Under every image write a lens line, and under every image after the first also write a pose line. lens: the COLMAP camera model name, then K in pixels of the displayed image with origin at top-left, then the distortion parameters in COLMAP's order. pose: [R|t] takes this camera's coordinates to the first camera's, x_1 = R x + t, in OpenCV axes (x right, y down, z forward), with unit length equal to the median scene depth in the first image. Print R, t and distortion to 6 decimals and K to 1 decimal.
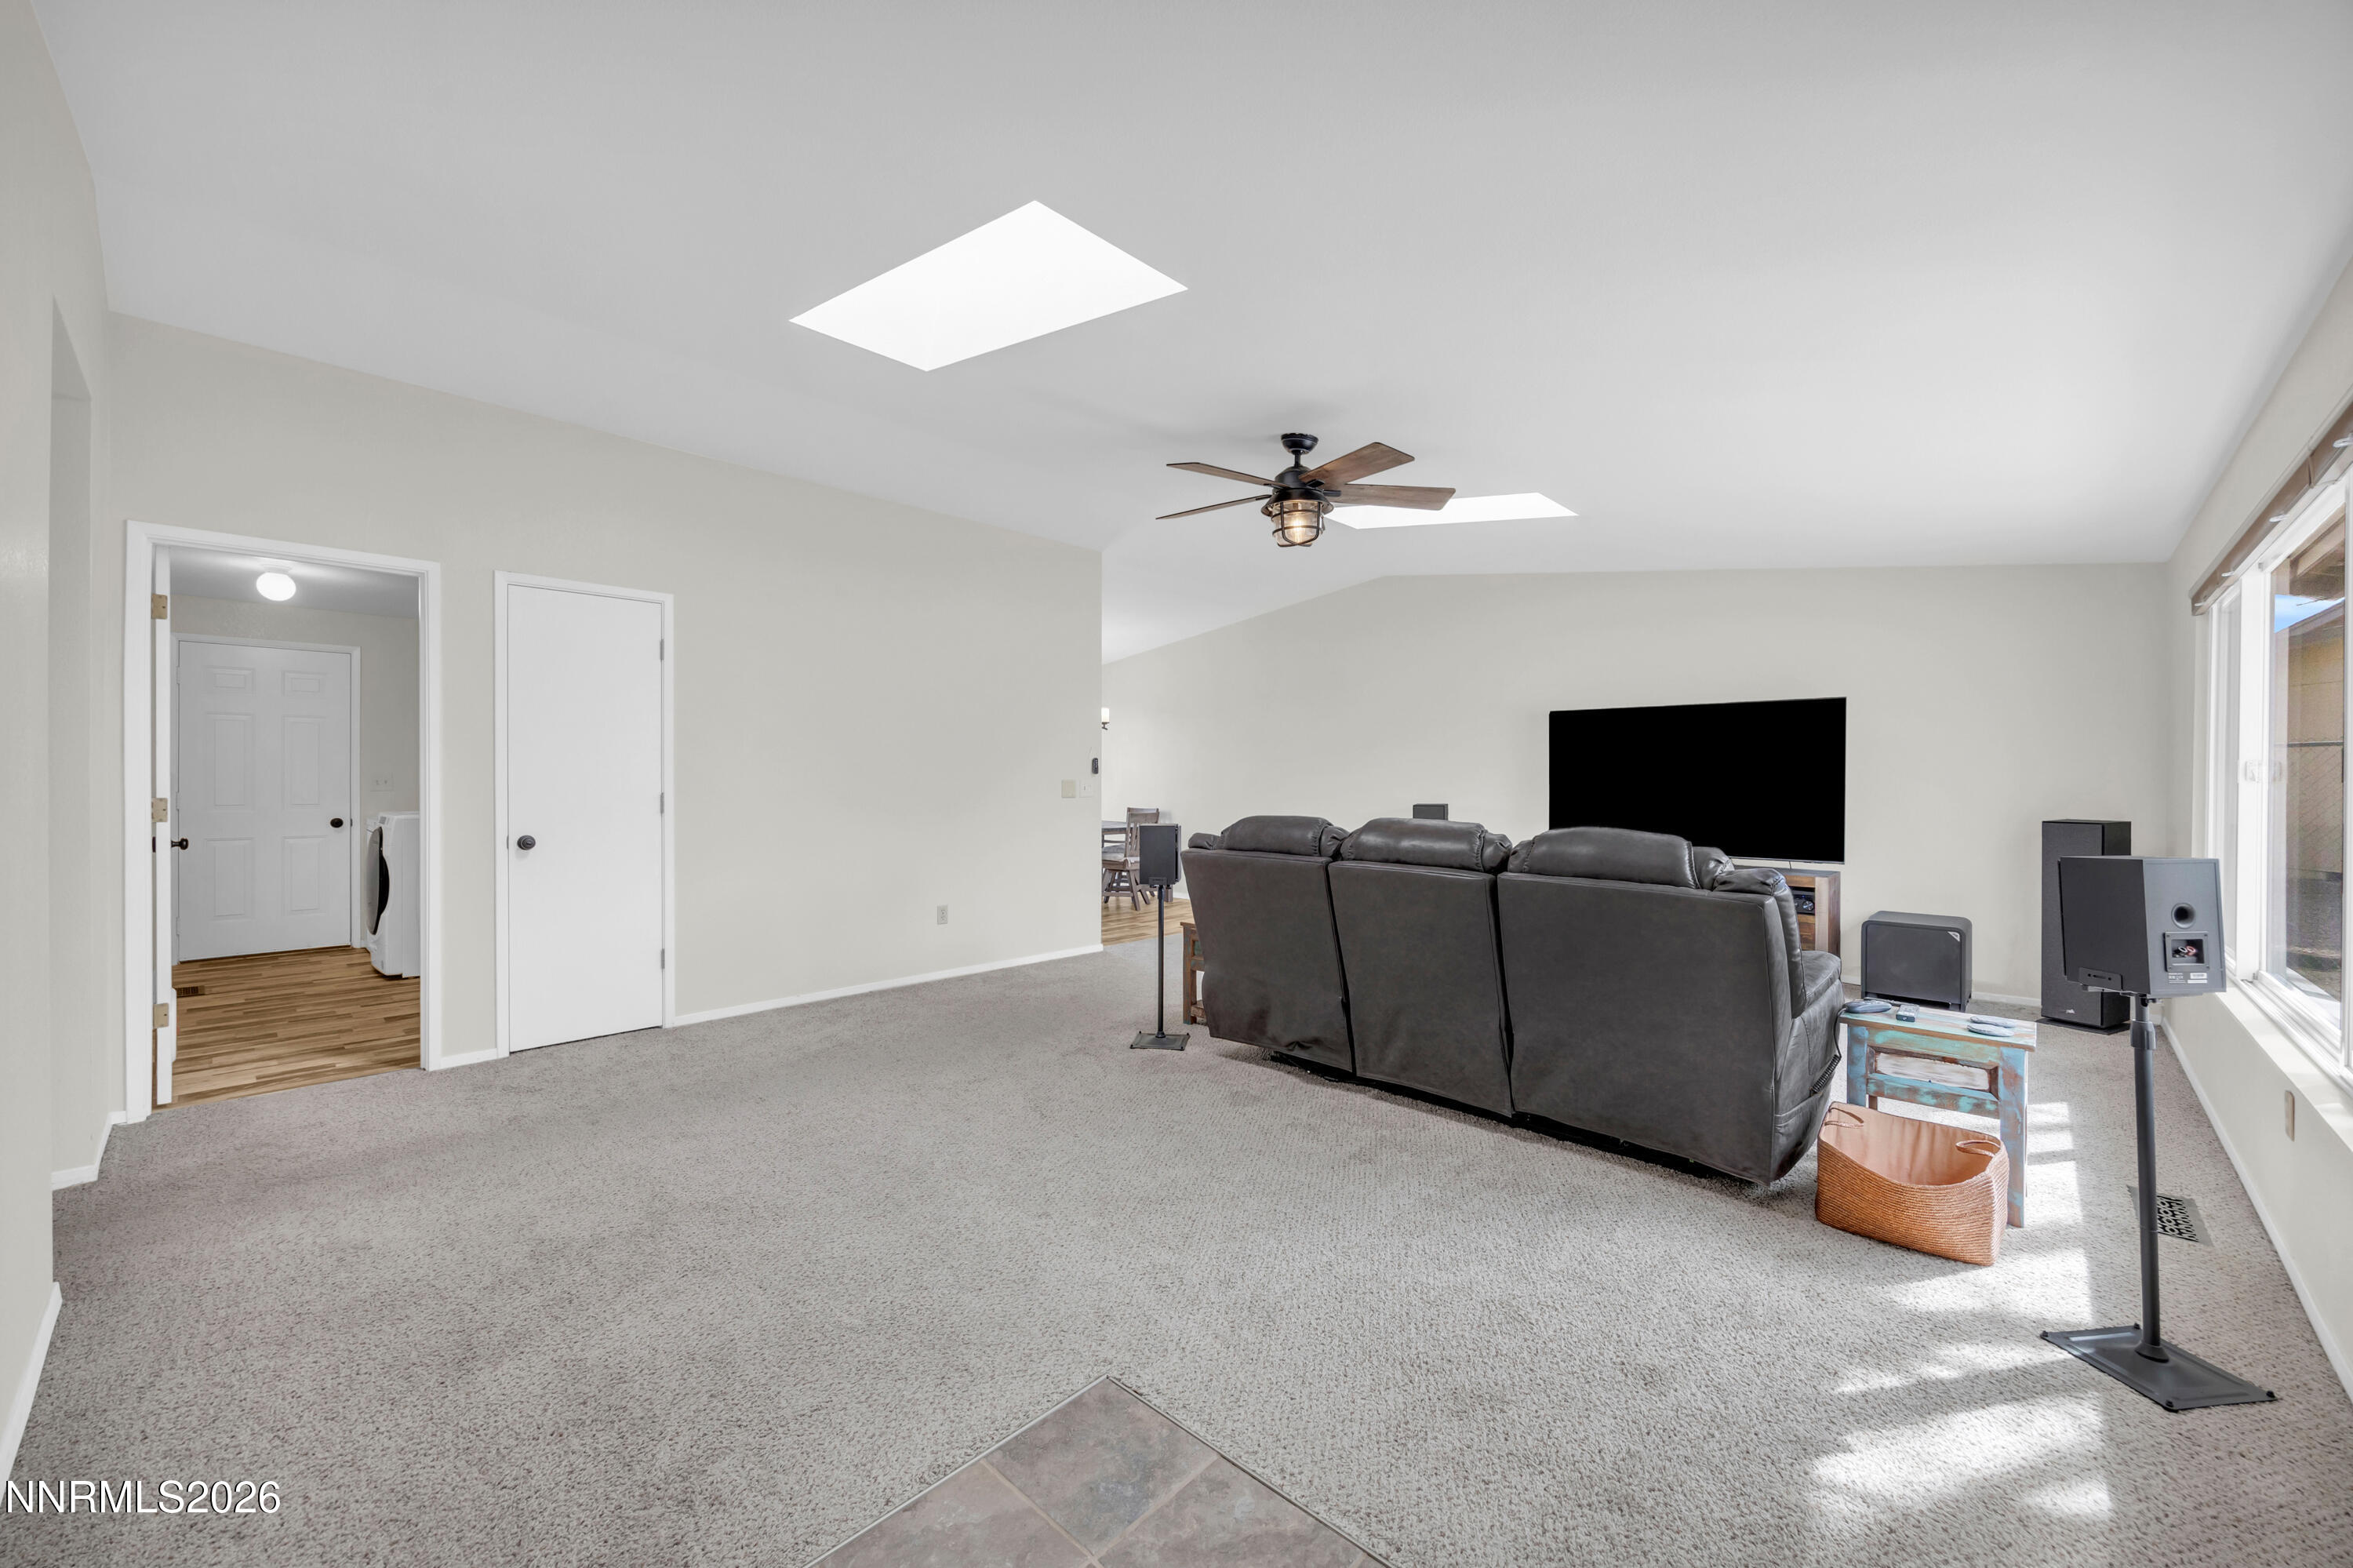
lens RADIAL K [[899.7, 0, 1177.1], [0, 899.7, 771.7], [0, 0, 1]] dist [-0.004443, -0.000310]
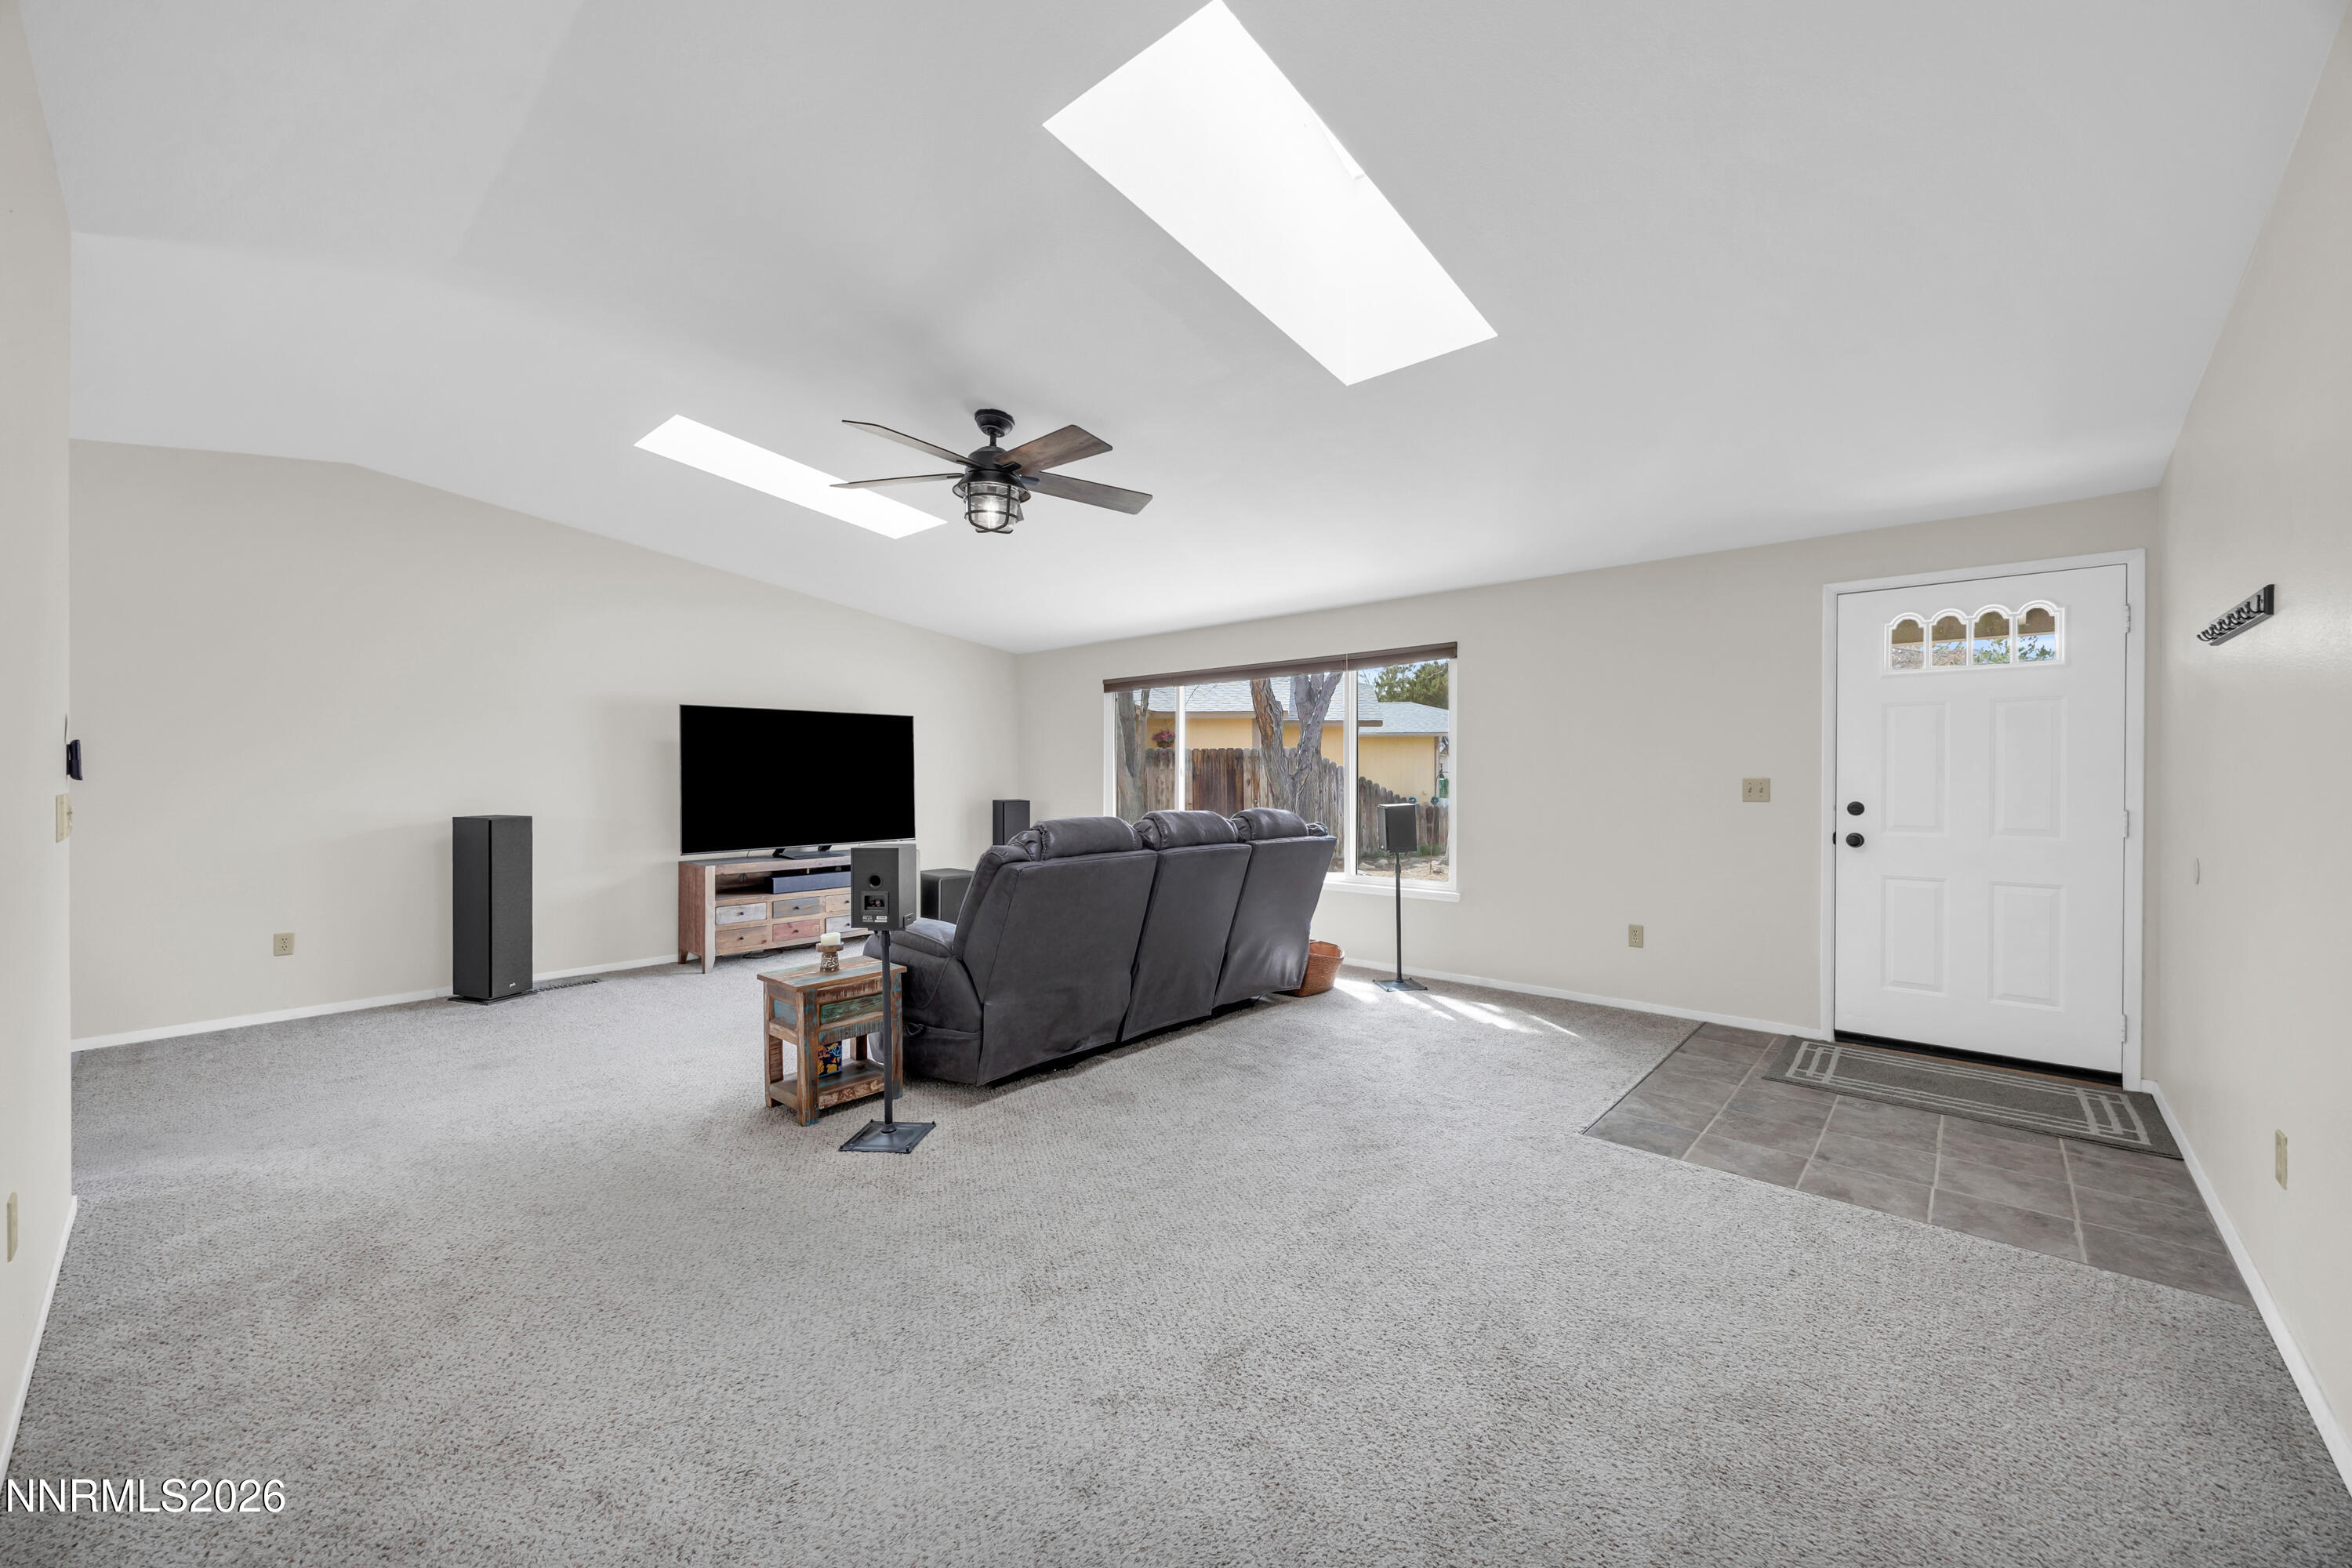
lens RADIAL K [[899.3, 0, 1170.7], [0, 899.3, 784.7], [0, 0, 1]] dist [-0.004443, -0.000310]
pose [[-0.006576, -0.016698, 0.999839, -0.900714], [-0.000299, 0.999861, 0.016696, -0.002991], [-0.999978, -0.000190, -0.006580, 0.922808]]
